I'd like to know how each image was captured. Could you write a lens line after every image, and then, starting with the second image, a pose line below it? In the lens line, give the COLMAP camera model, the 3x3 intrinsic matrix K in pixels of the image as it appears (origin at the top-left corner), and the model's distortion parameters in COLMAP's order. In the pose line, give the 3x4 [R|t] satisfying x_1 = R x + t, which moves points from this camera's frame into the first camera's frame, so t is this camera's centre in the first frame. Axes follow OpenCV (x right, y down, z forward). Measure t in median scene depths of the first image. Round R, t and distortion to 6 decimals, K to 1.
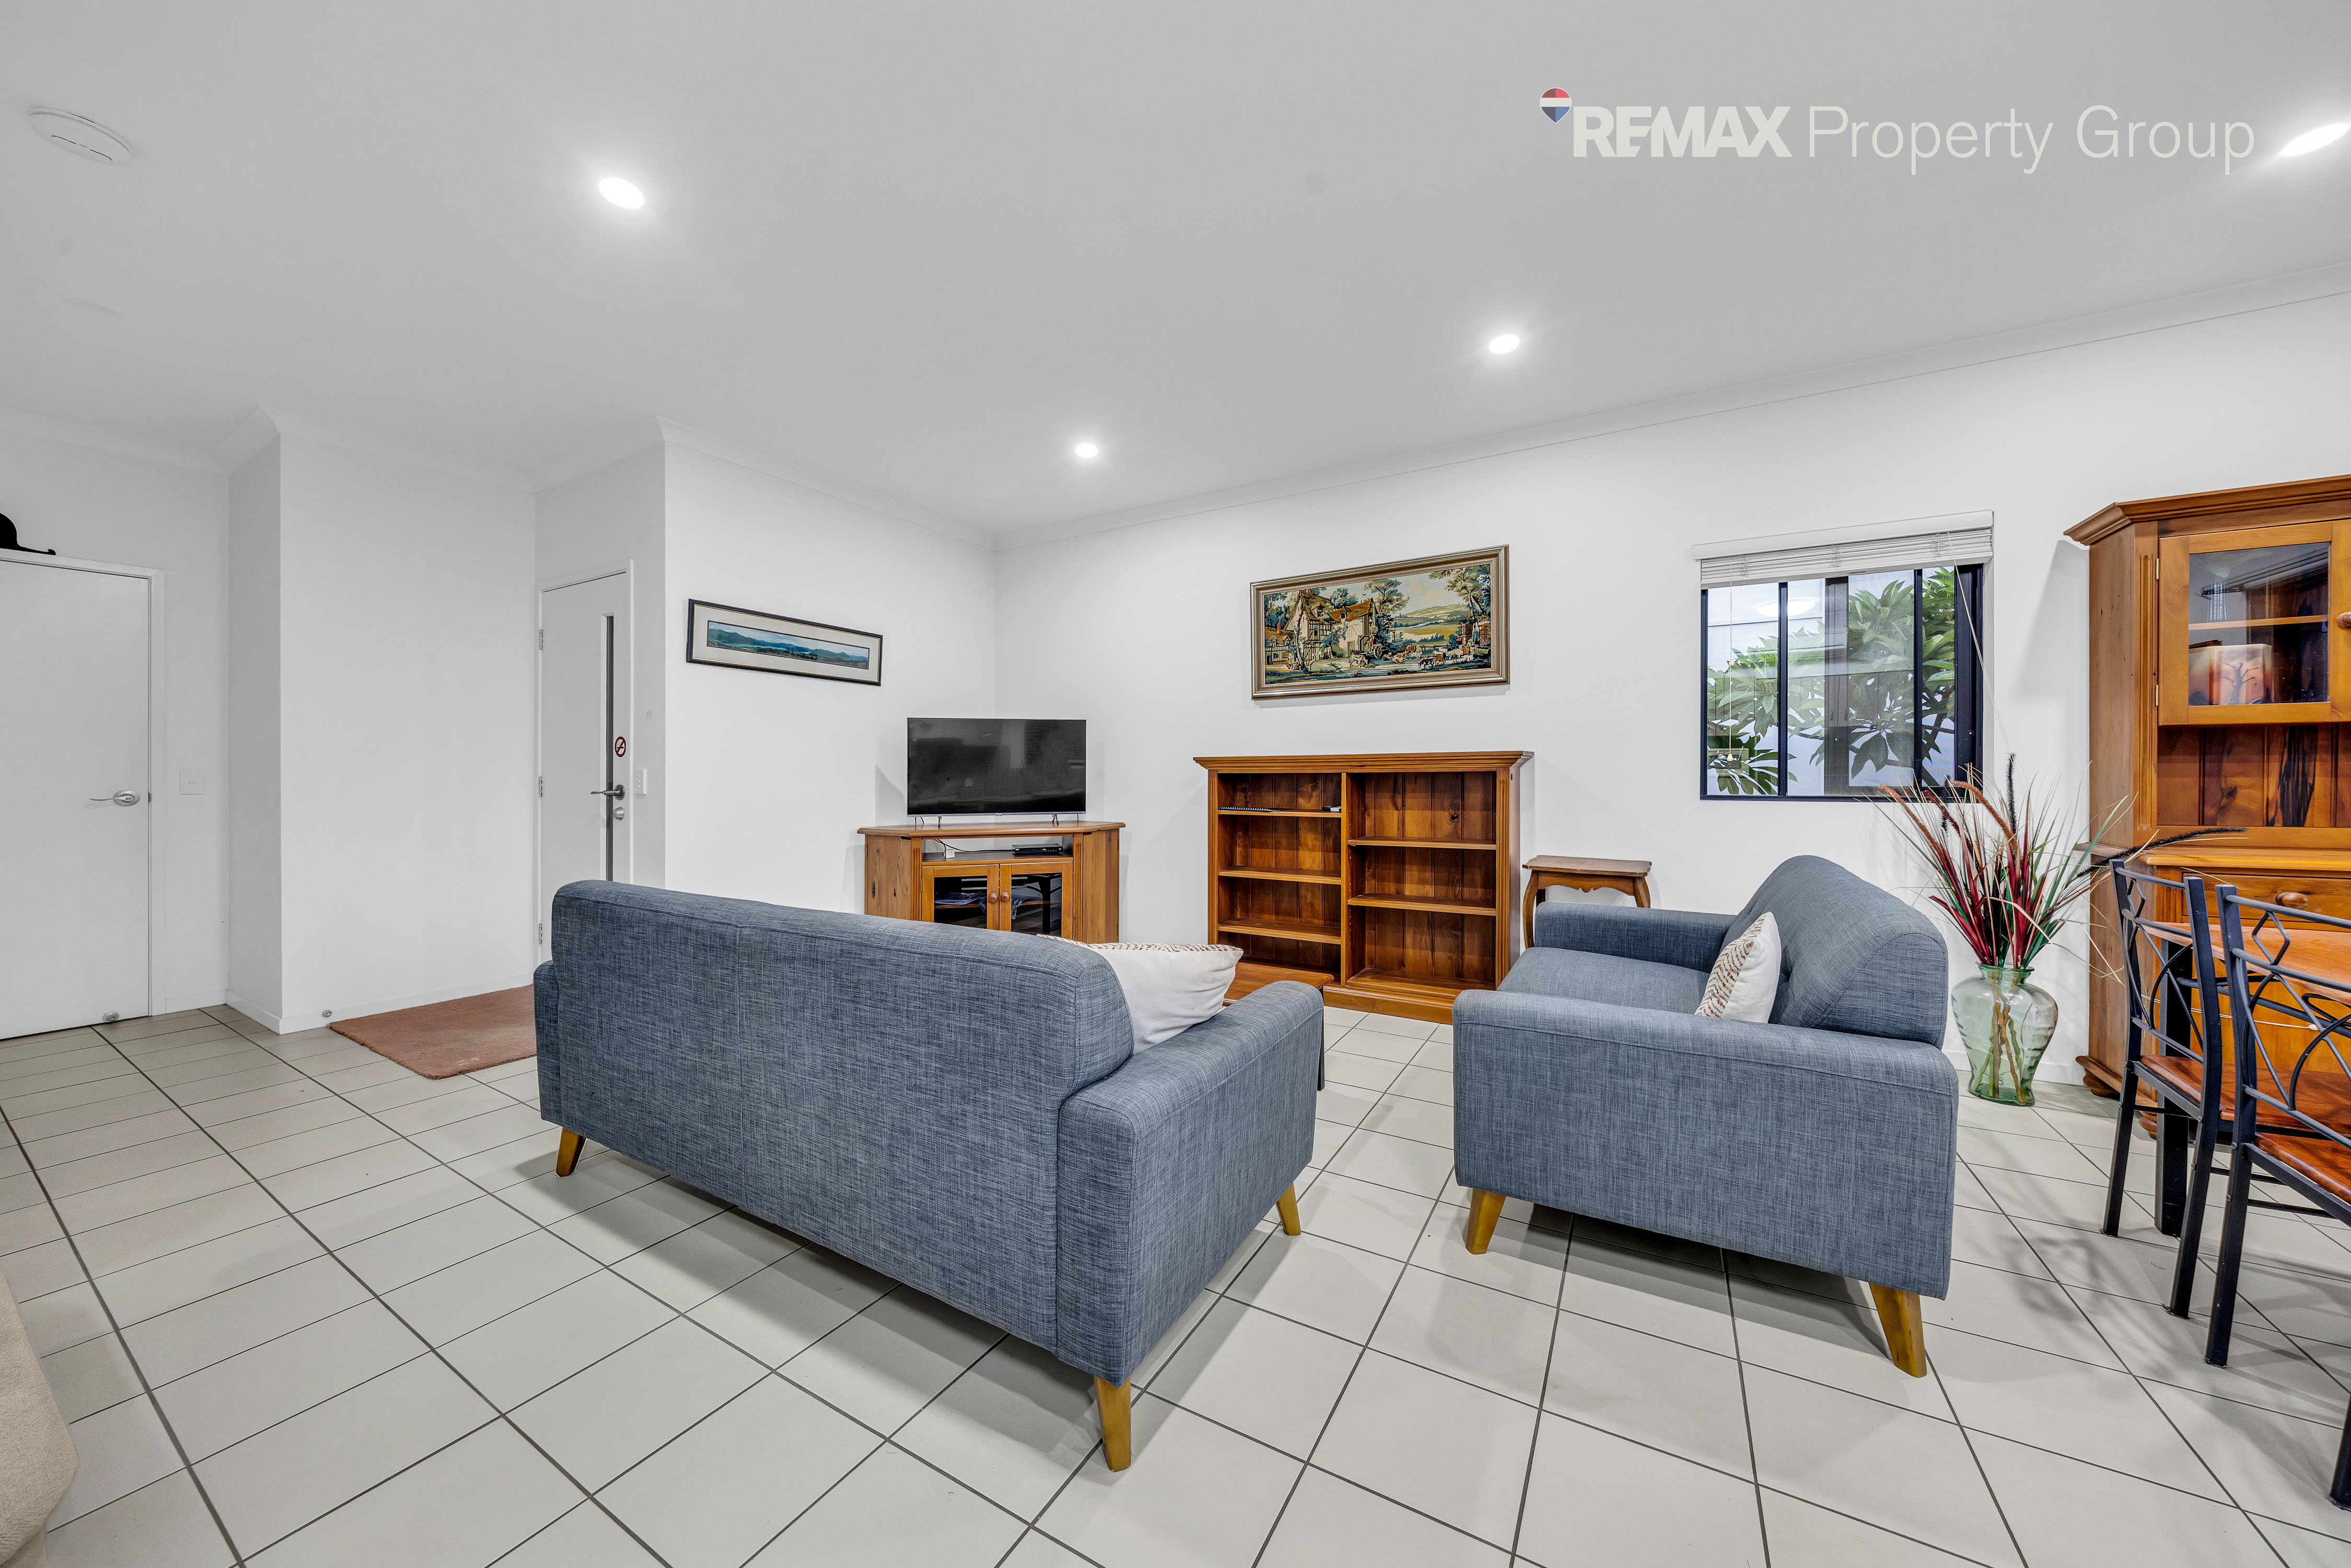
lens RADIAL K [[852.7, 0, 1140.1], [0, 852.7, 771.8], [0, 0, 1]] dist [-0.001002, -0.000119]
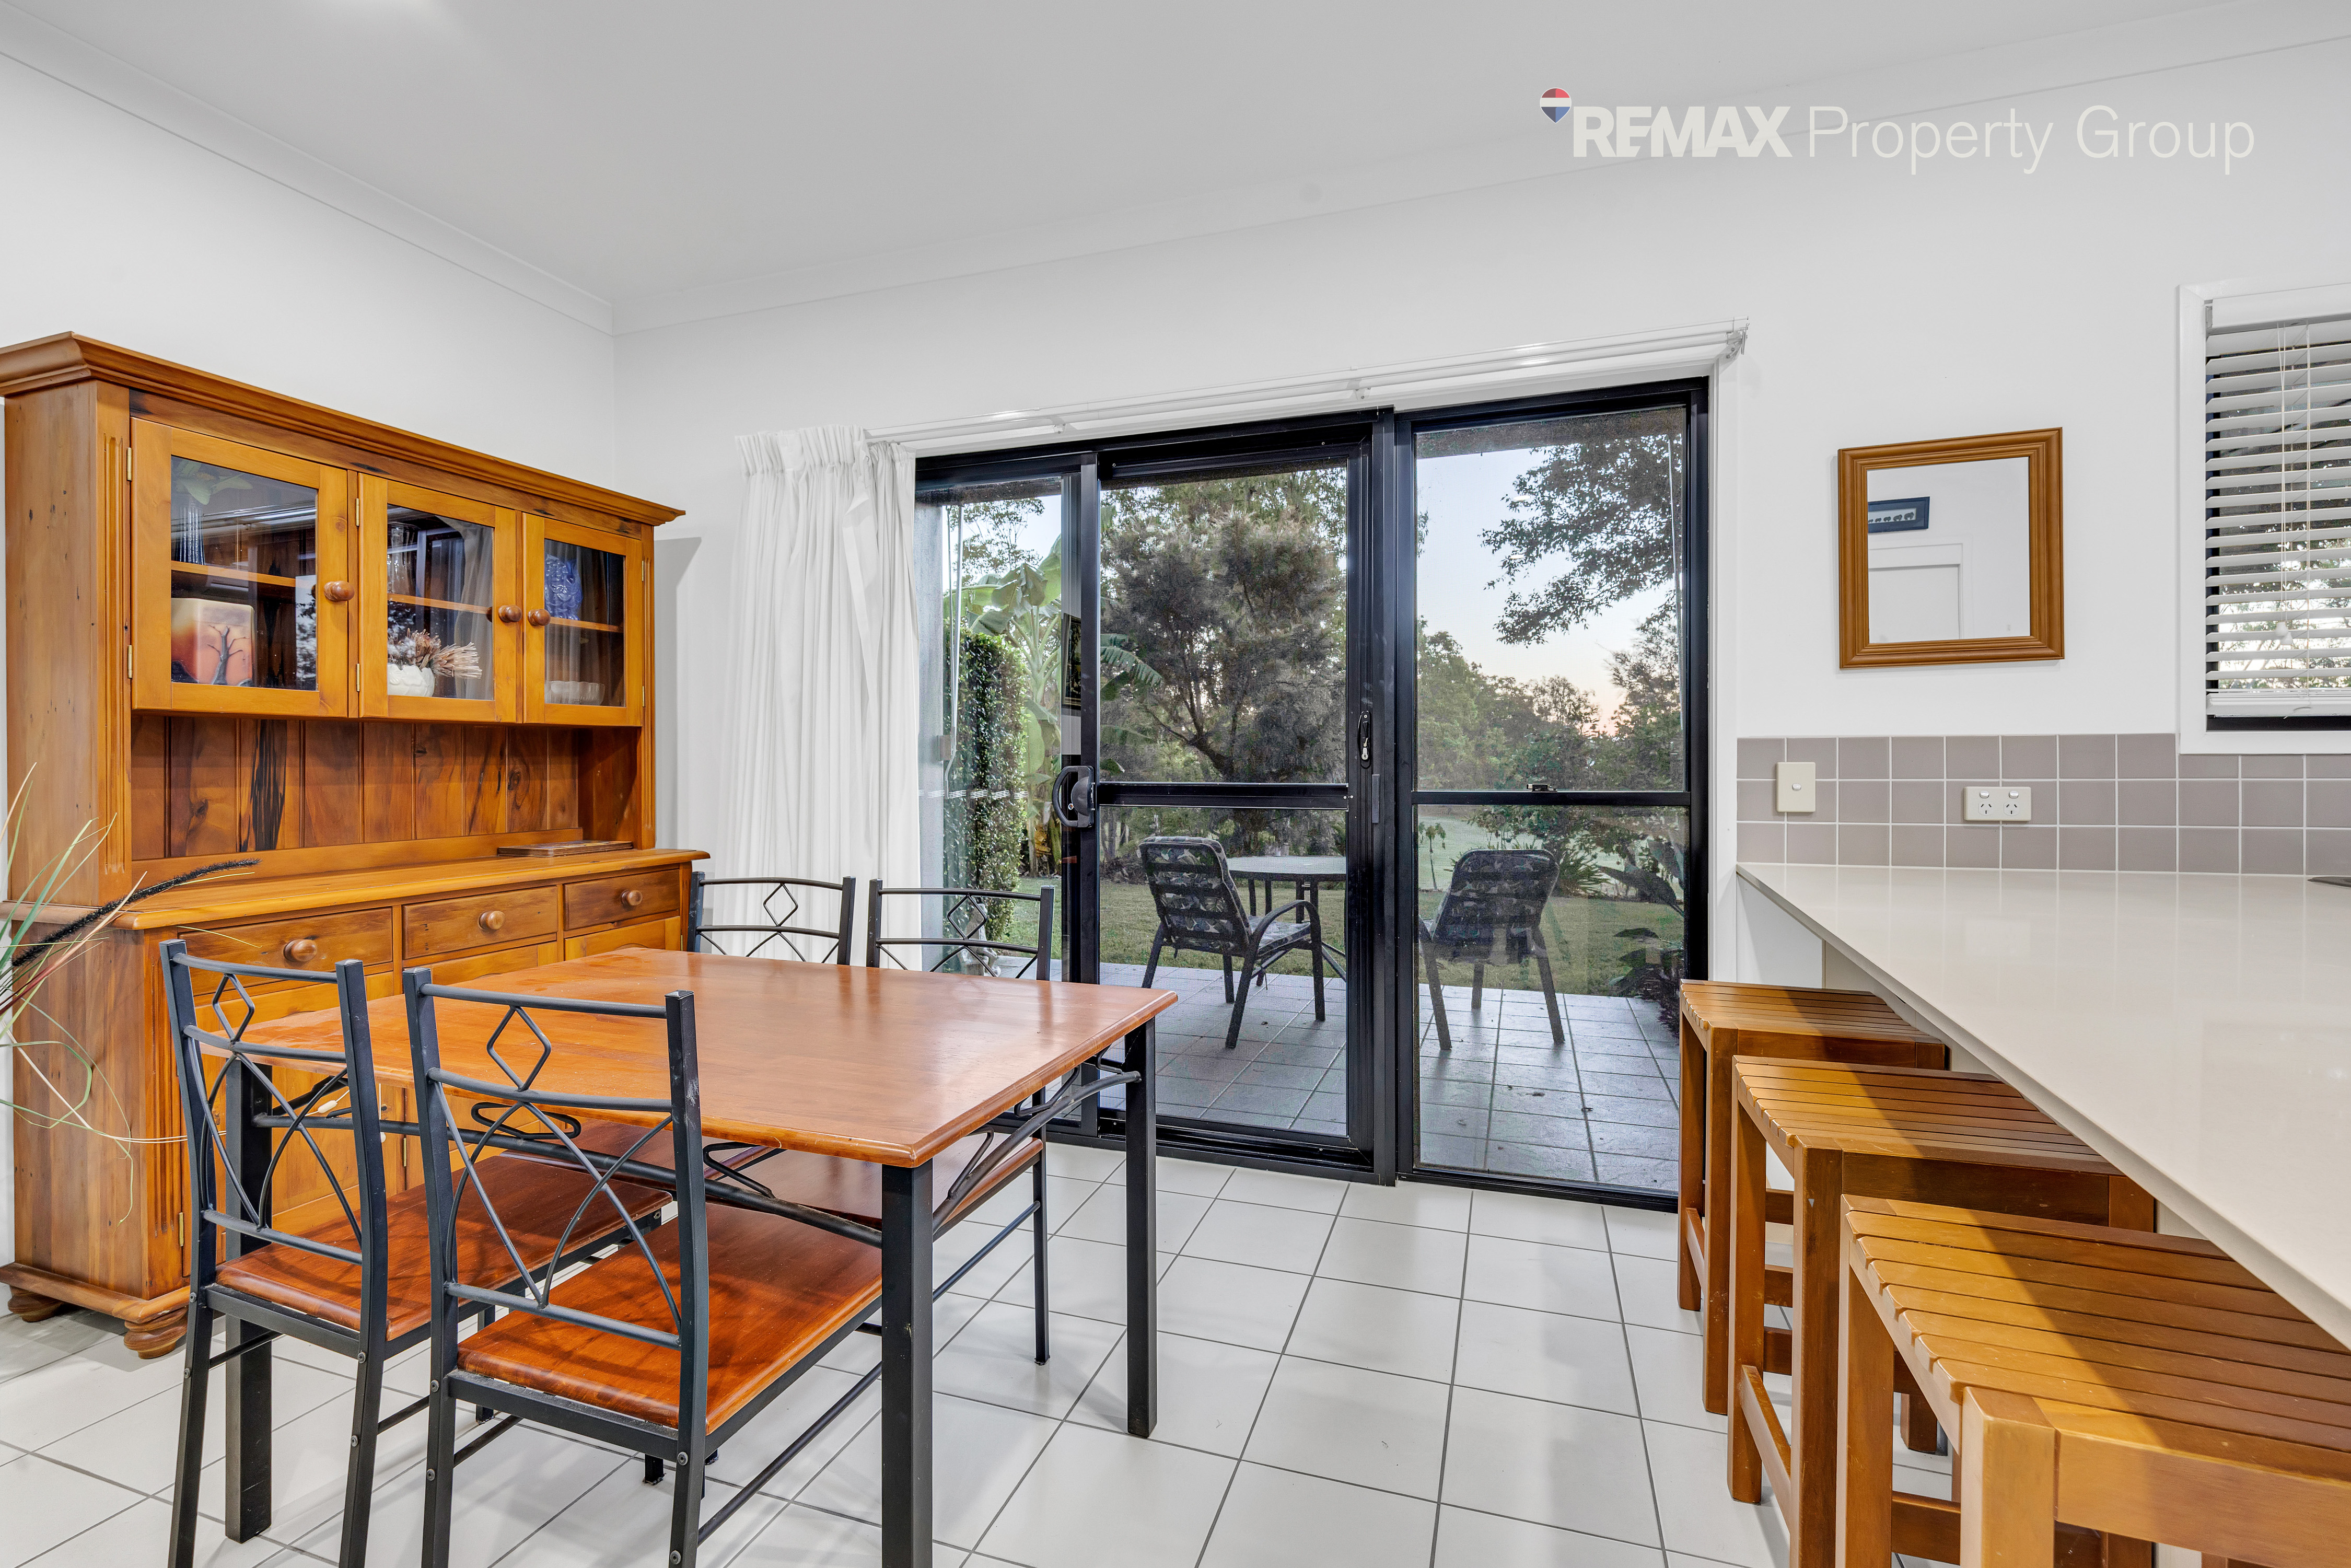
lens RADIAL K [[1059.8, 0, 1102.8], [0, 1059.8, 778.3], [0, 0, 1]] dist [0.016472, 0.000084]
pose [[-0.156505, -0.007374, 0.987650, 0.276907], [0.006299, 0.999944, 0.008464, -0.004257], [-0.987657, 0.007546, -0.156450, 0.400289]]
